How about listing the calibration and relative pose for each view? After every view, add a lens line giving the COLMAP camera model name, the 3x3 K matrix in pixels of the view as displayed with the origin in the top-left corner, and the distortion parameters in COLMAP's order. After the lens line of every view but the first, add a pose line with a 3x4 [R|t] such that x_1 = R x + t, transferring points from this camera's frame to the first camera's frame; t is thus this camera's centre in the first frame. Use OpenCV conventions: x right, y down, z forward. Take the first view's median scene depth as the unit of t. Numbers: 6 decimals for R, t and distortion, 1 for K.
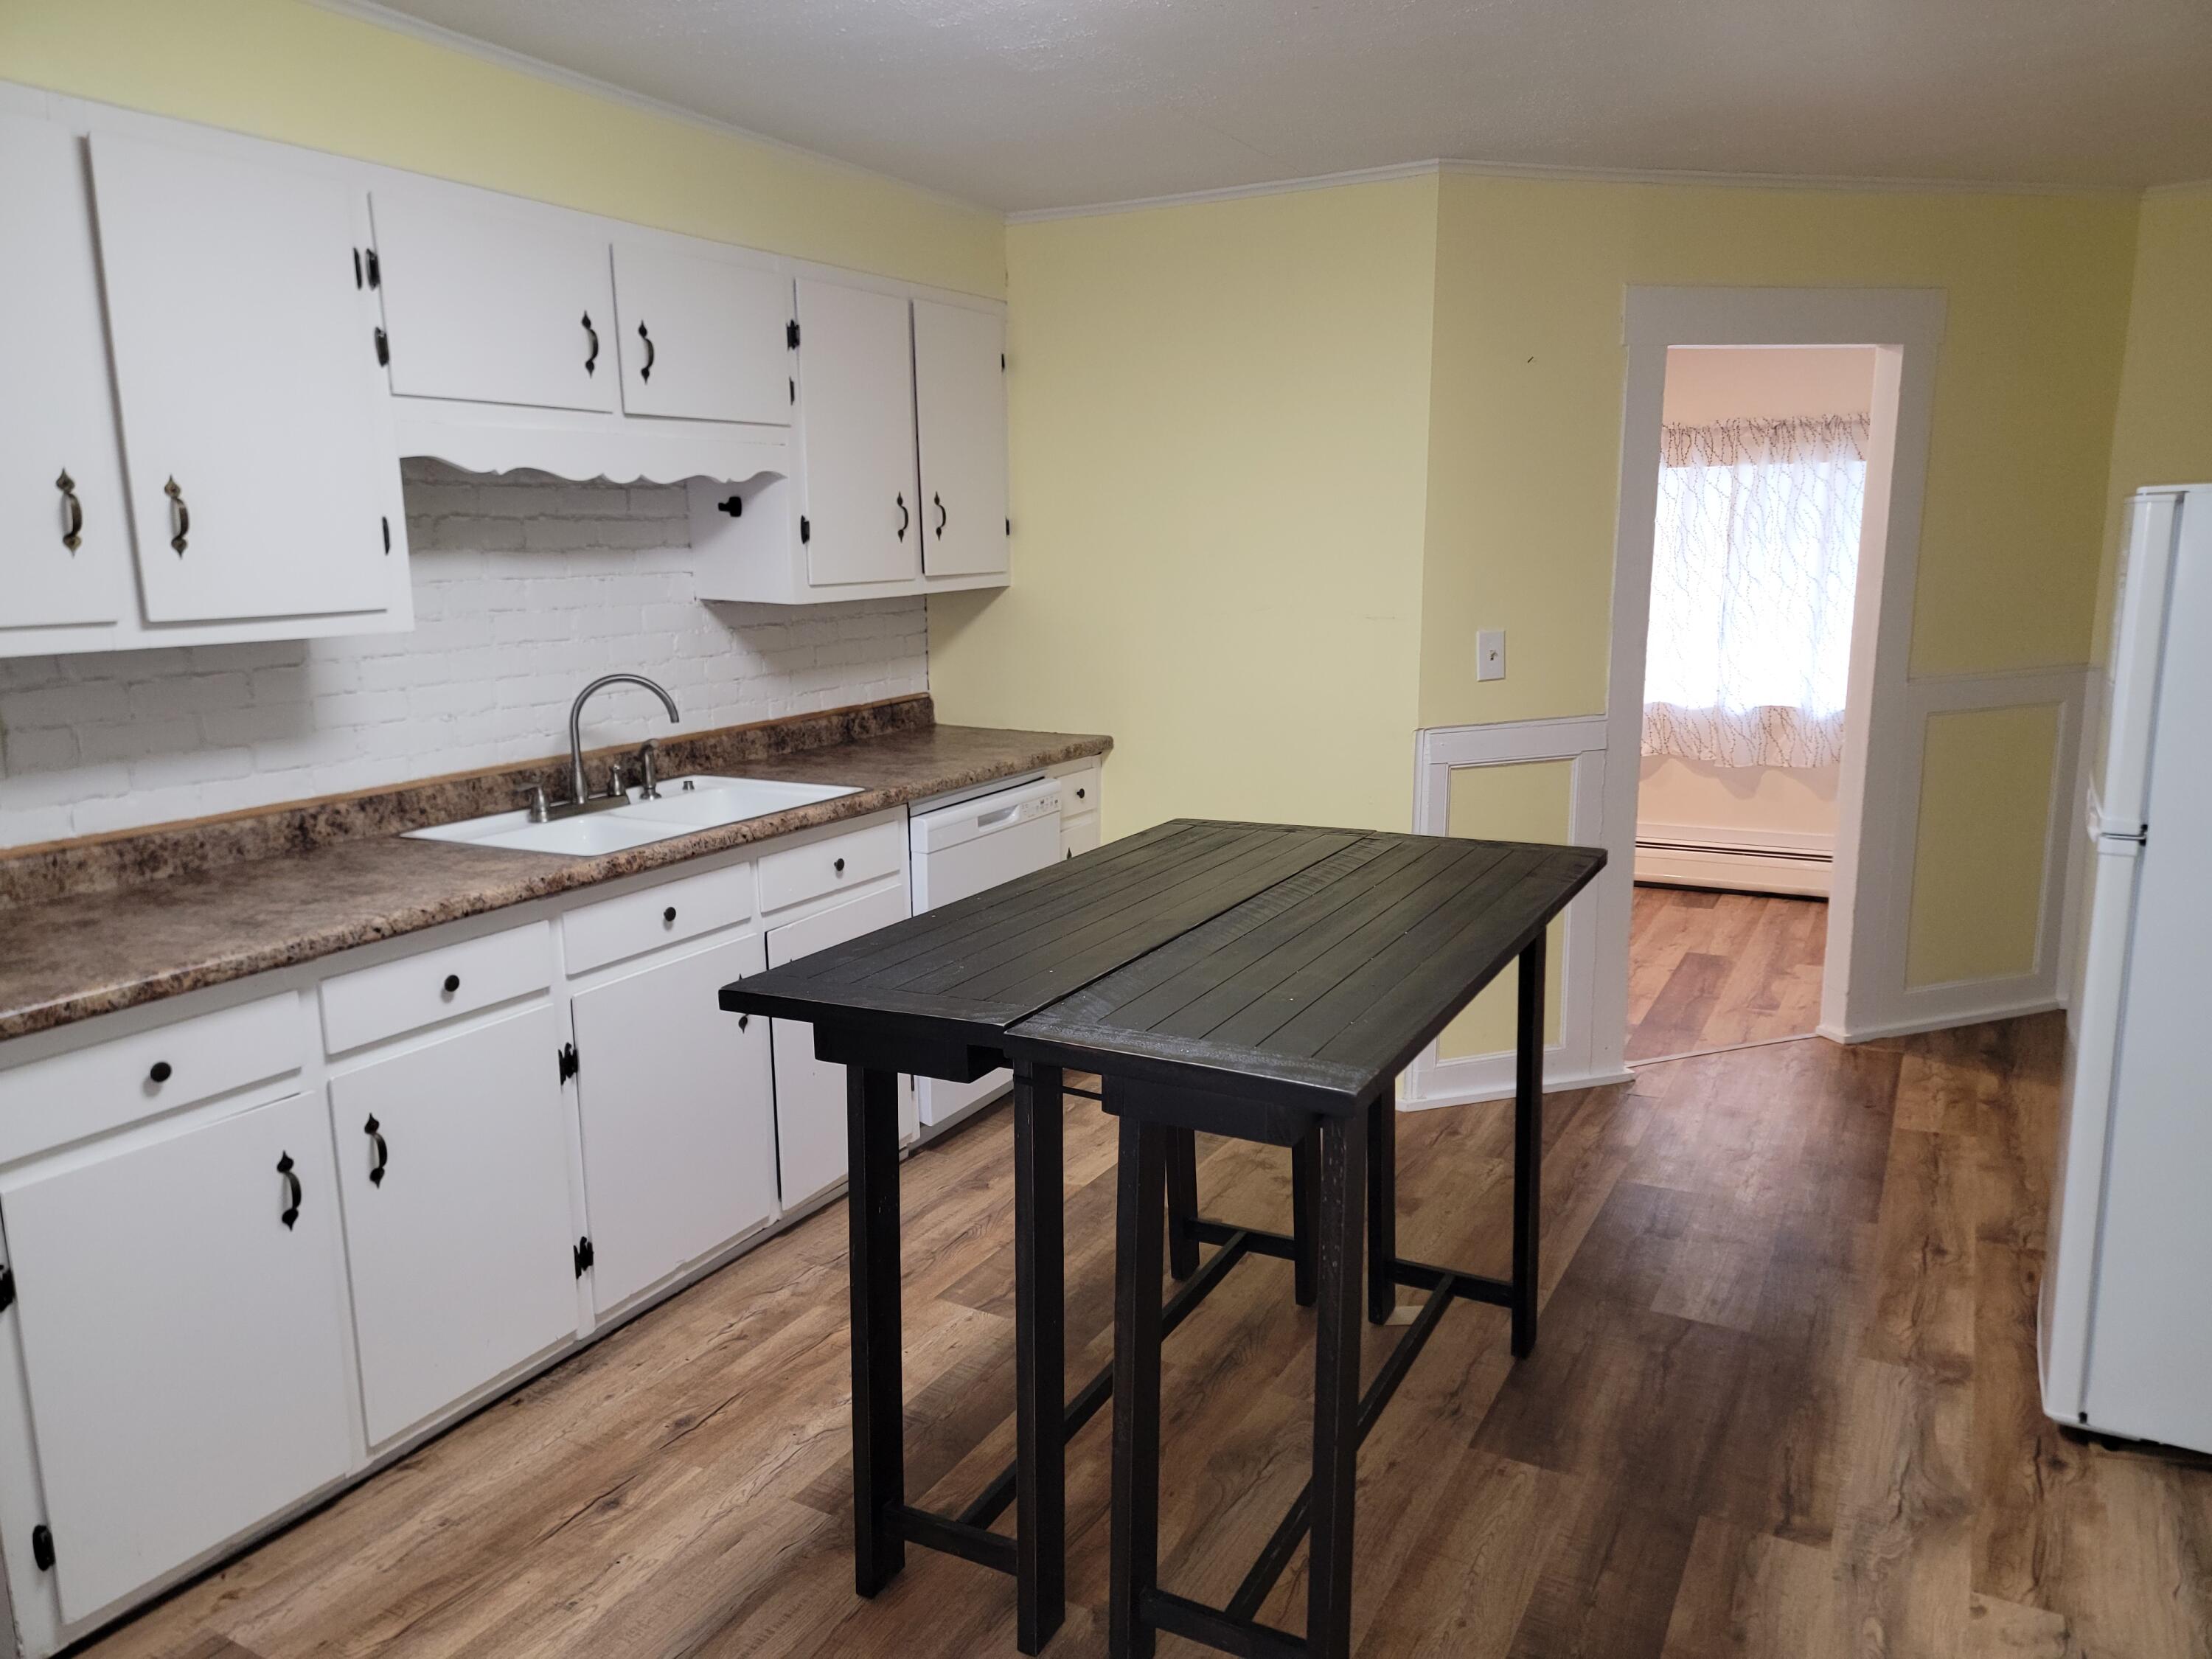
lens RADIAL K [[1529.6, 0, 1104.6], [0, 1529.6, 833.6], [0, 0, 1]] dist [0.045519, -0.048793]
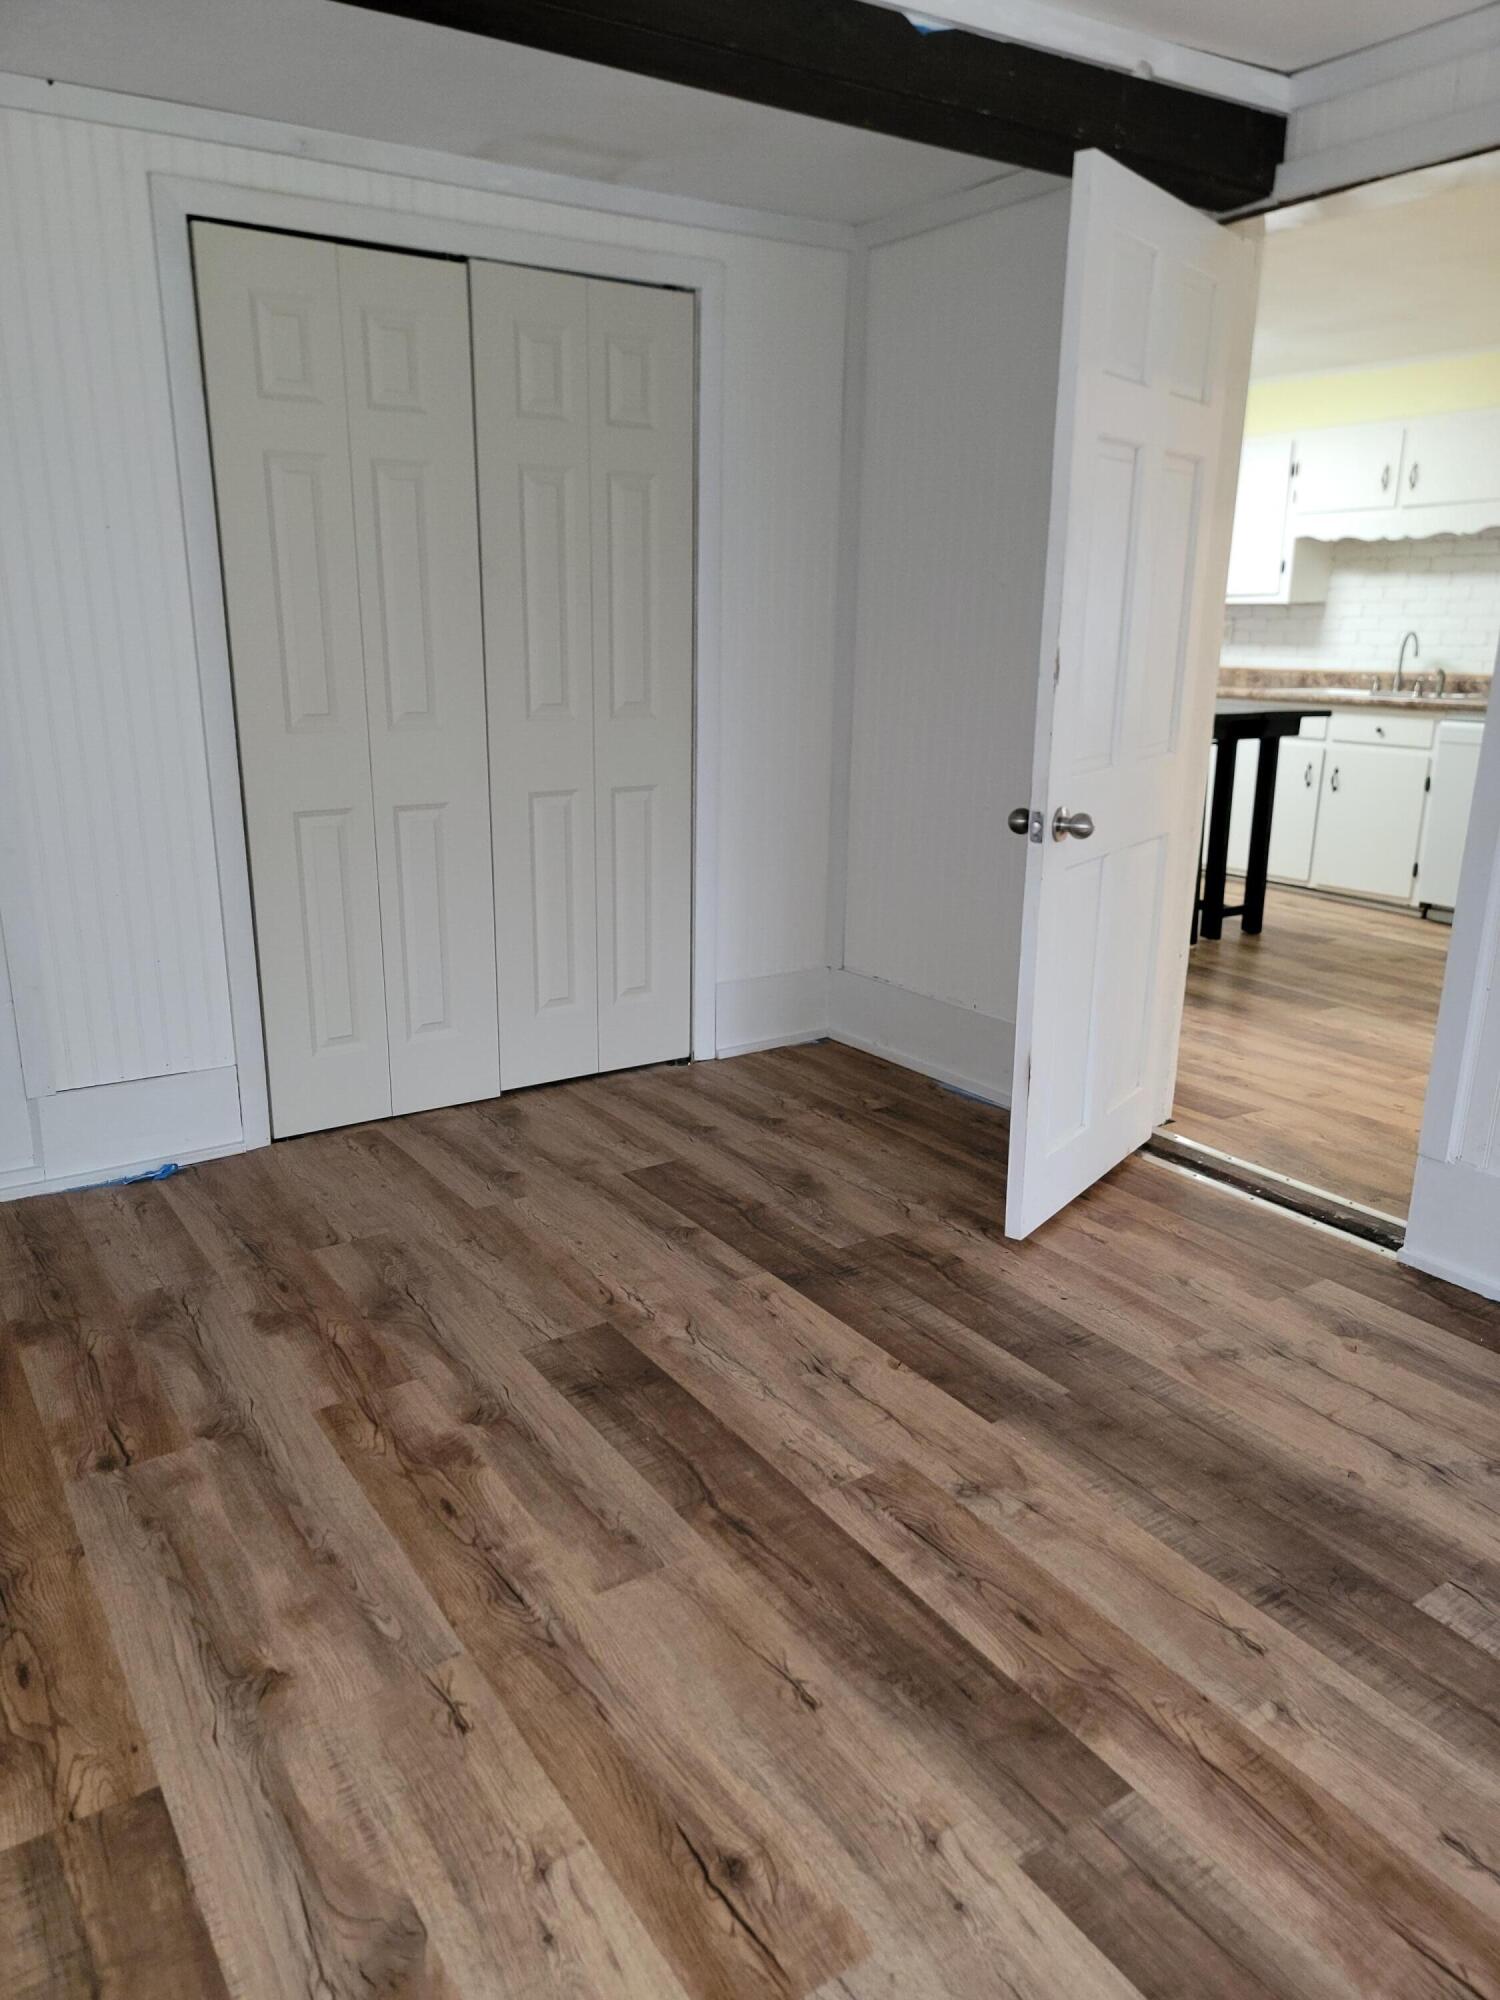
lens RADIAL K [[1383.0, 0, 765.5], [0, 1383.0, 991.4], [0, 0, 1]] dist [0.045519, -0.048793]
pose [[-0.445768, 0.241105, -0.862067, 1.961840], [-0.170342, 0.922598, 0.346117, -0.169432], [0.878791, 0.301134, -0.370195, 1.145021]]
